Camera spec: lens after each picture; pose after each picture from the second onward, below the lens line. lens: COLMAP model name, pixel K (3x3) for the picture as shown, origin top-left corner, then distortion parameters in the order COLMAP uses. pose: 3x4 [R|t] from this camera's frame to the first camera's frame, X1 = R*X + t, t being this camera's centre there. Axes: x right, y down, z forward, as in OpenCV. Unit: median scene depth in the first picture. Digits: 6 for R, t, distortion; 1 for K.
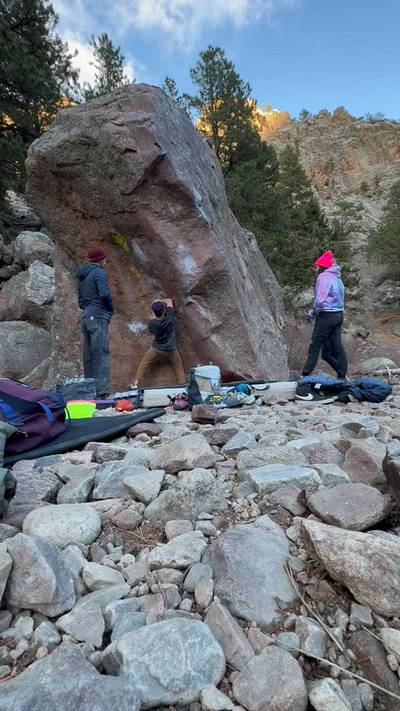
lens RADIAL K [[318.9, 0, 198.8], [0, 318.9, 355.9], [0, 0, 1]] dist [-0.004116, -0.000251]
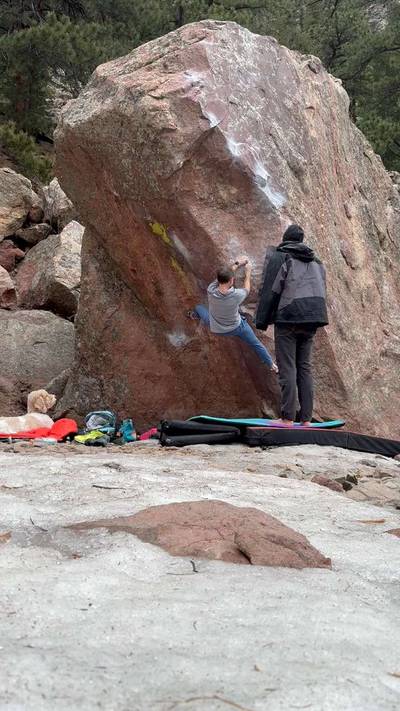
lens RADIAL K [[589.3, 0, 200.0], [0, 589.3, 355.5], [0, 0, 1]] dist [0.186415, -0.420492]
pose [[0.960931, 0.080228, -0.264905, 0.242337], [-0.082166, 0.996611, 0.003777, -0.067413], [0.264310, 0.018137, 0.964267, -0.340862]]
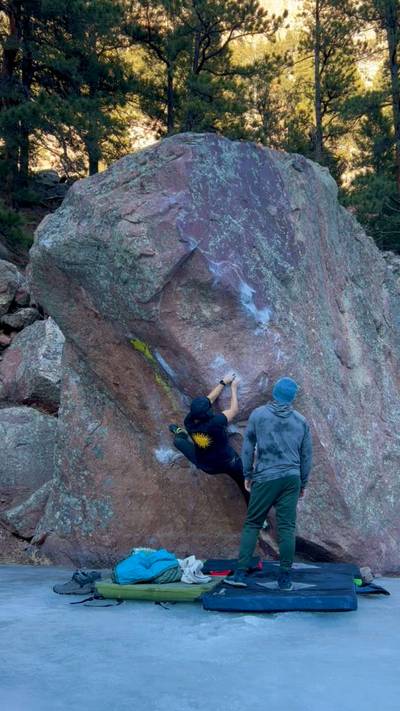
lens RADIAL K [[614.5, 0, 200.4], [0, 614.5, 353.7], [0, 0, 1]] dist [0.063329, -0.007300]
pose [[0.962011, 0.031056, -0.271240, 0.255325], [-0.053215, 0.995783, -0.074726, -0.233601], [0.267776, 0.086322, 0.959607, -0.302602]]
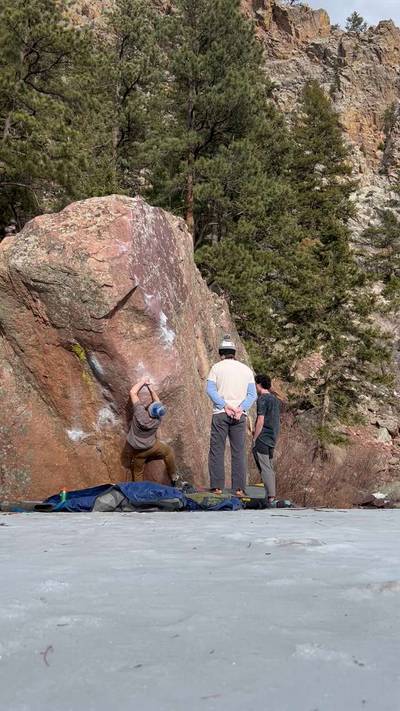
lens RADIAL K [[637.9, 0, 200.0], [0, 637.9, 355.5], [0, 0, 1]] dist [0.067756, 0.000338]
pose [[0.985107, 0.122558, 0.120595, -0.108126], [-0.107254, 0.986199, -0.126124, -0.131238], [-0.134388, 0.111311, 0.984657, -0.908071]]
